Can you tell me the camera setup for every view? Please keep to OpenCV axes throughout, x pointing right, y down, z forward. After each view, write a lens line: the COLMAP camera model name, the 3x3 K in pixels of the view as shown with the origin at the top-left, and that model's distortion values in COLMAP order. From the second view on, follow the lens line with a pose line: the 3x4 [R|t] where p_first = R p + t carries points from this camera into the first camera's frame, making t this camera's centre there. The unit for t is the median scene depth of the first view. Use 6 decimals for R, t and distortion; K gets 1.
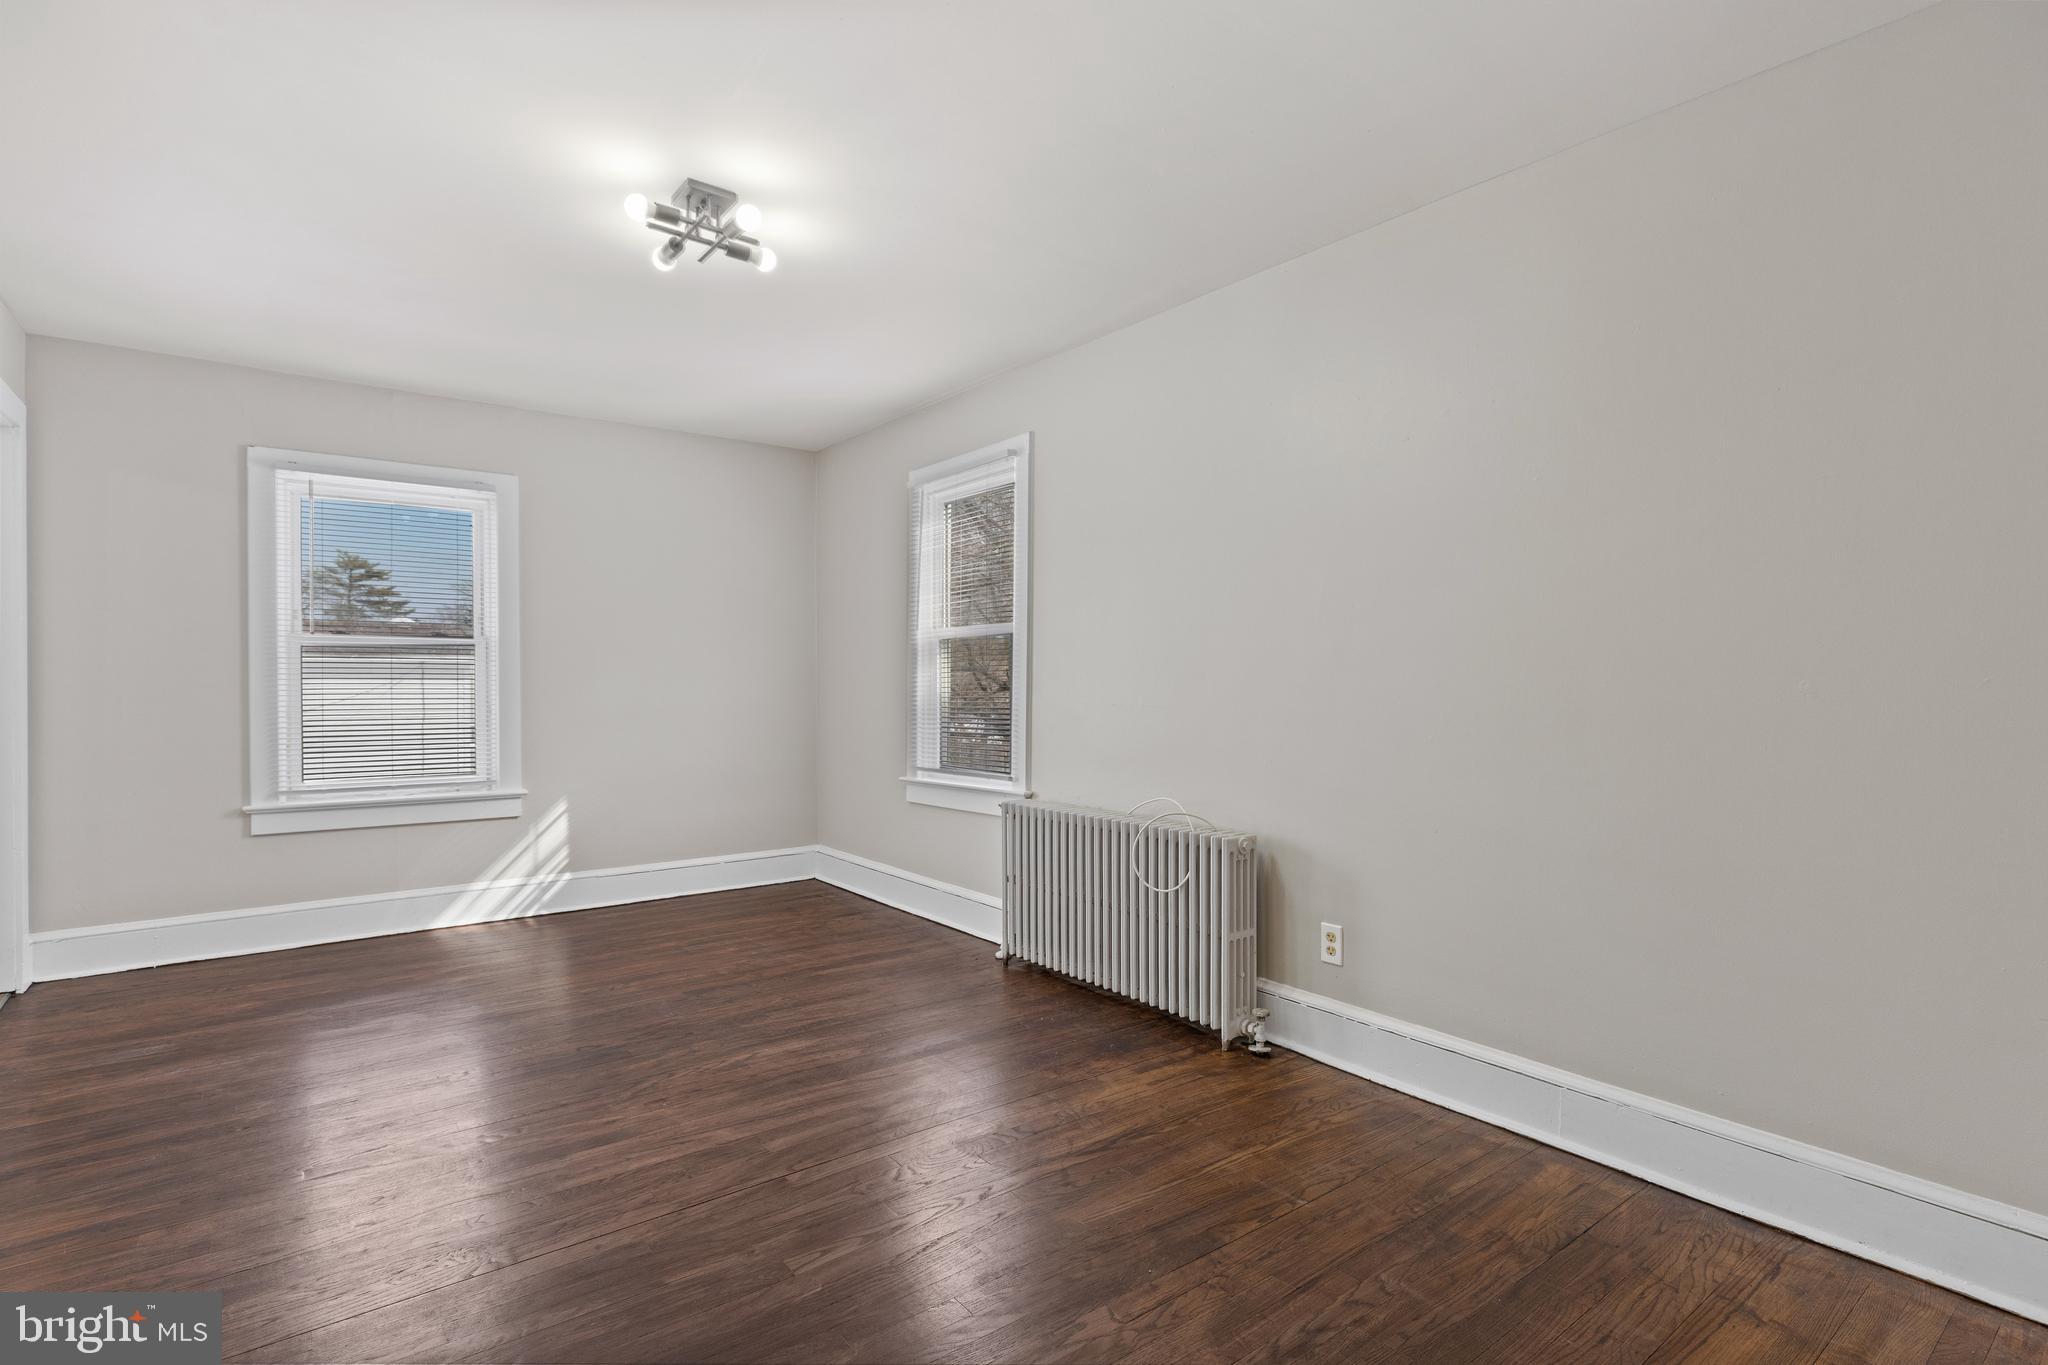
lens RADIAL K [[997.2, 0, 1015.2], [0, 997.2, 684.4], [0, 0, 1]] dist [0.002628, -0.000718]
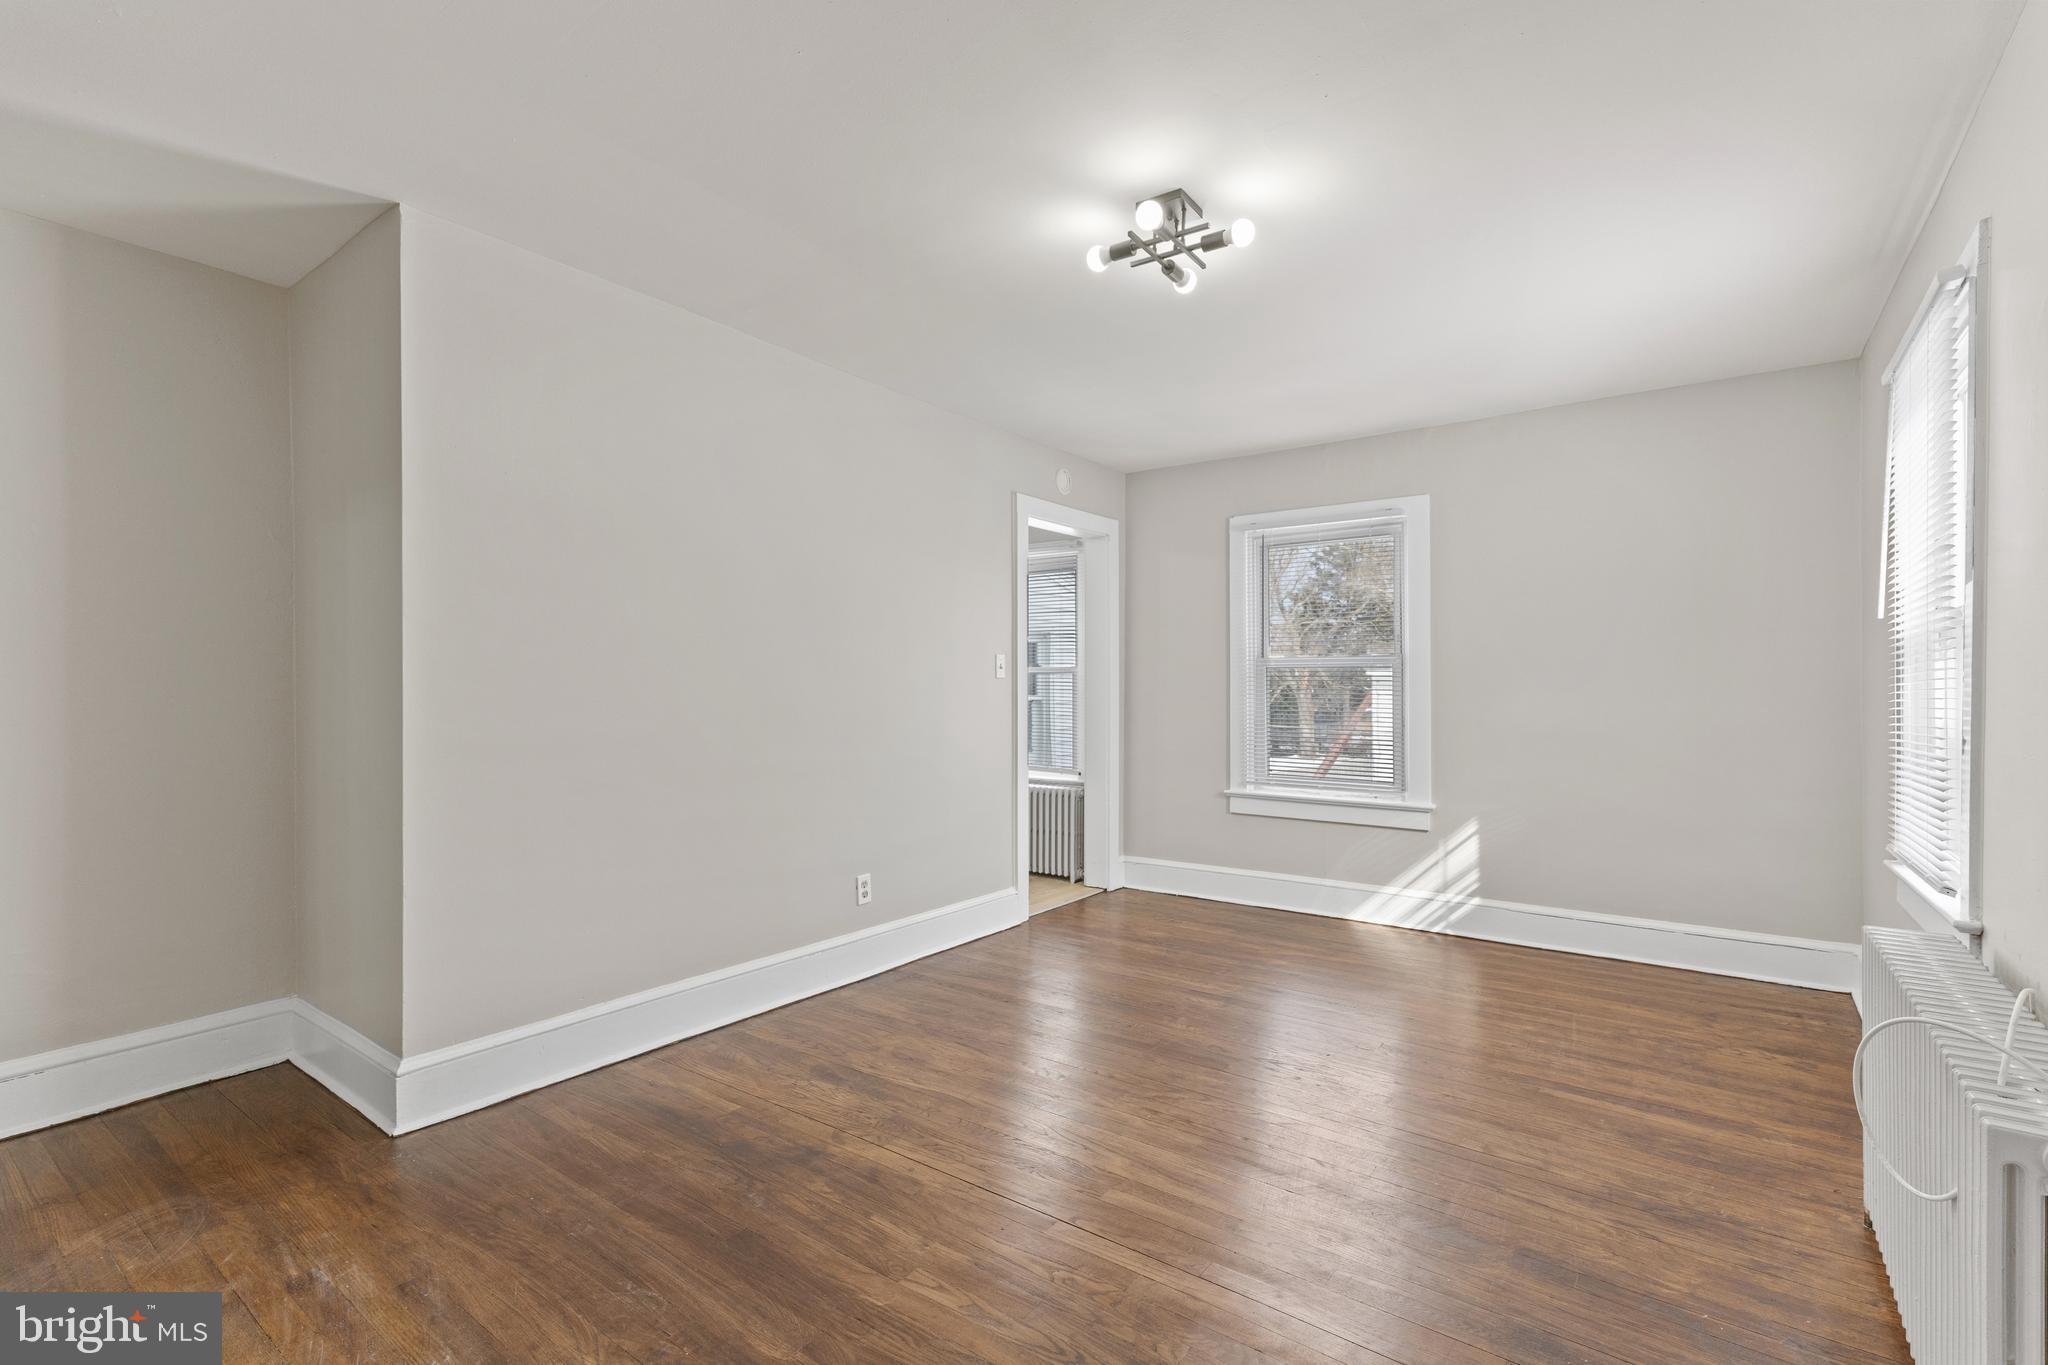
lens RADIAL K [[930.2, 0, 1017.6], [0, 930.2, 689.9], [0, 0, 1]] dist [0.003416, -0.000922]
pose [[0.264805, 0.000311, -0.964302, 0.306722], [-0.002451, 0.999997, -0.000350, -0.008646], [0.964299, 0.002456, 0.264805, 0.356489]]
